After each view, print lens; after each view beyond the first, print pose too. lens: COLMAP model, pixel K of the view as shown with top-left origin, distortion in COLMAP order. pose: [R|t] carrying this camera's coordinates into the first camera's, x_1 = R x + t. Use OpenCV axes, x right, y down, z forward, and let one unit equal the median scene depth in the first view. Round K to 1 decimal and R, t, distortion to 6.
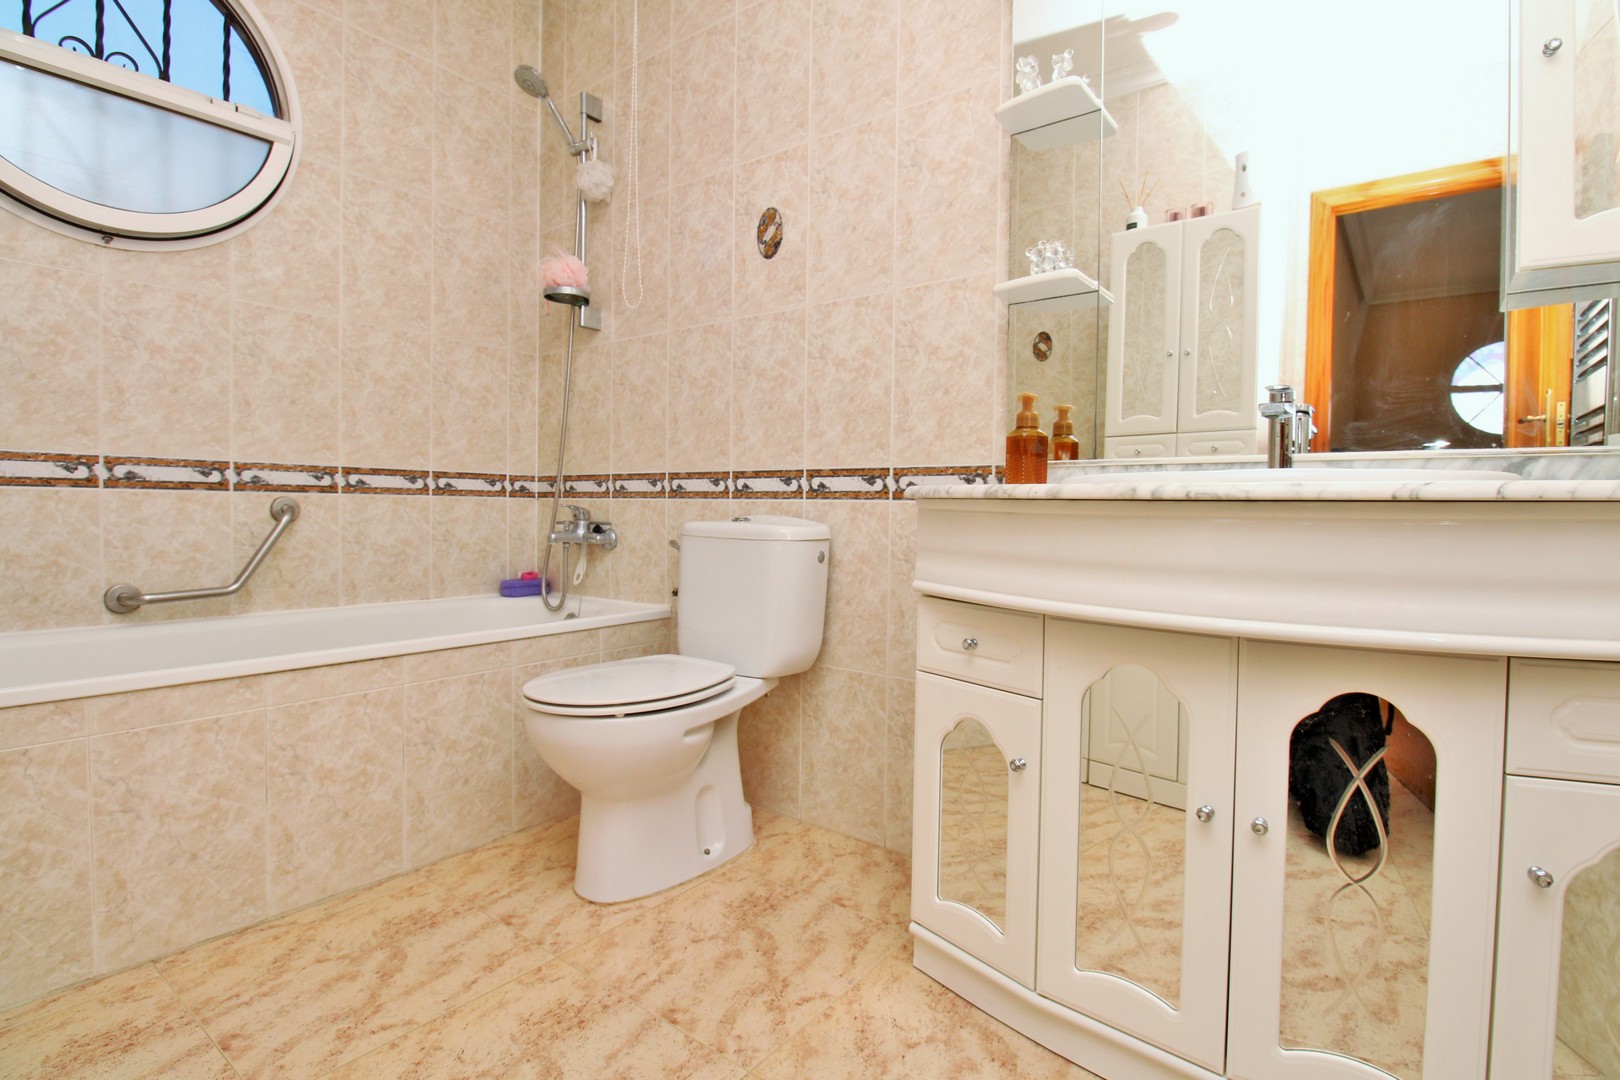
lens RADIAL K [[765.3, 0, 816.7], [0, 765.3, 528.1], [0, 0, 1]] dist [0.000793, -0.015214]
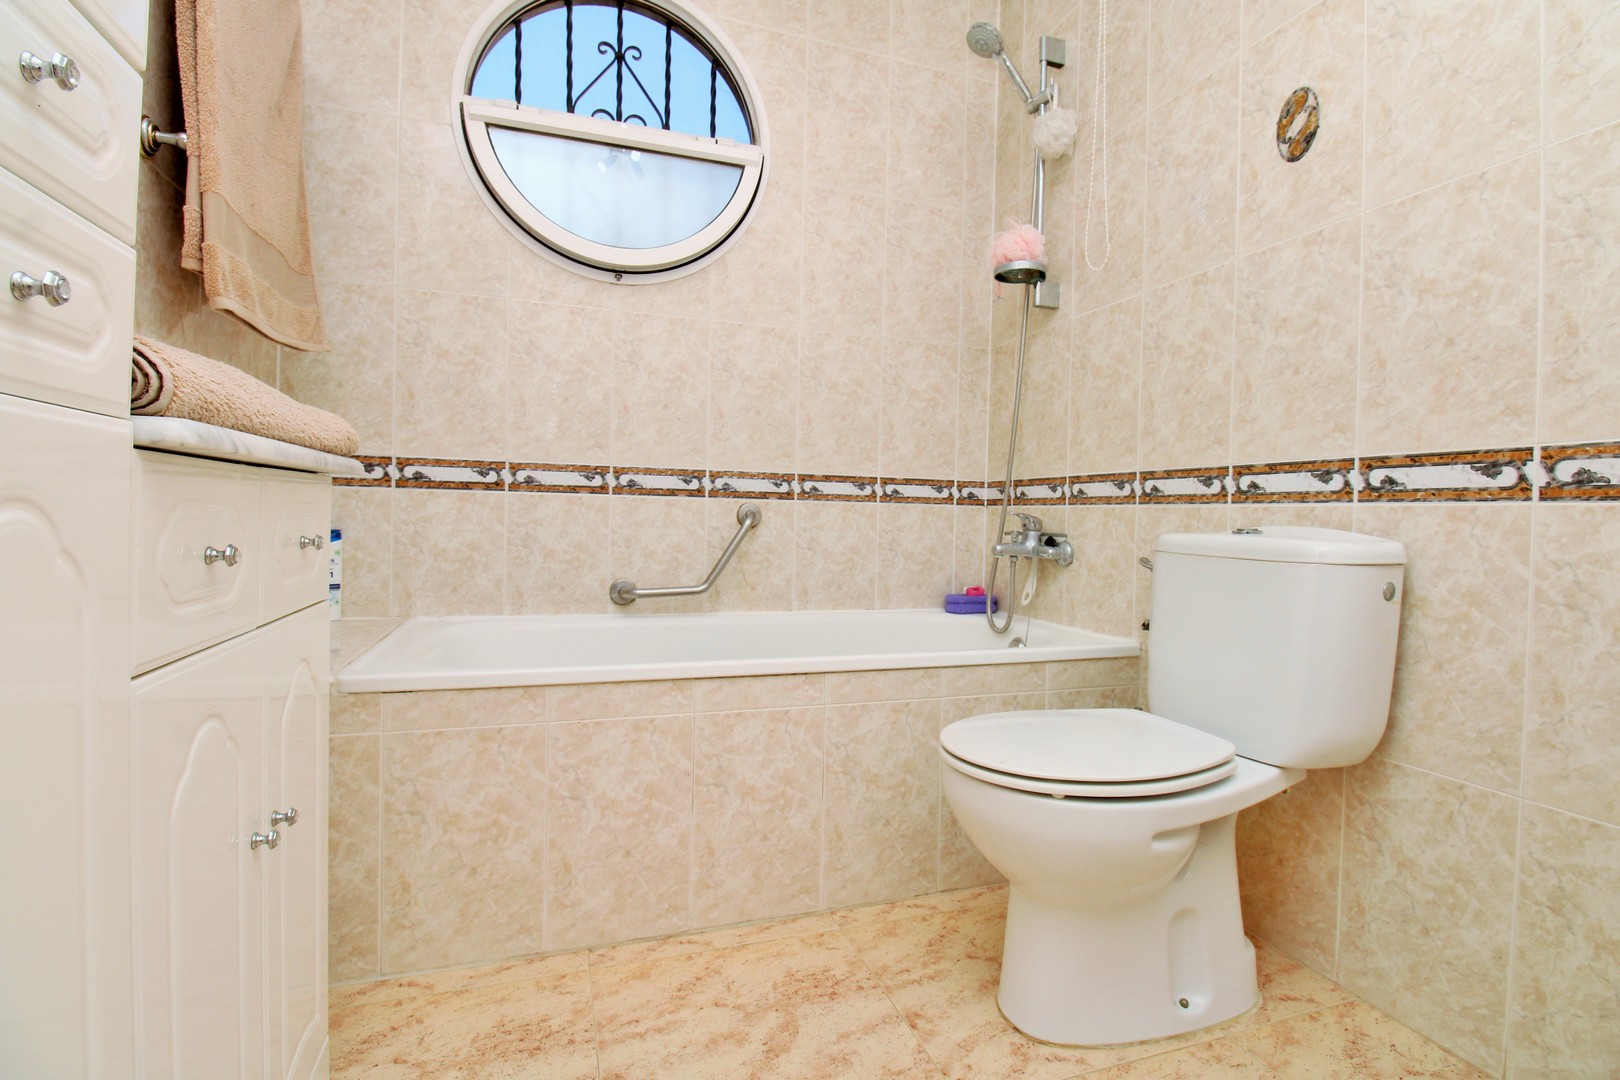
lens RADIAL K [[765.3, 0, 816.7], [0, 765.3, 528.1], [0, 0, 1]] dist [0.000793, -0.015214]
pose [[0.827572, 0.013453, -0.561198, -0.030283], [-0.024384, 0.999631, -0.011995, 0.003737], [0.560829, 0.023611, 0.827595, 0.185815]]
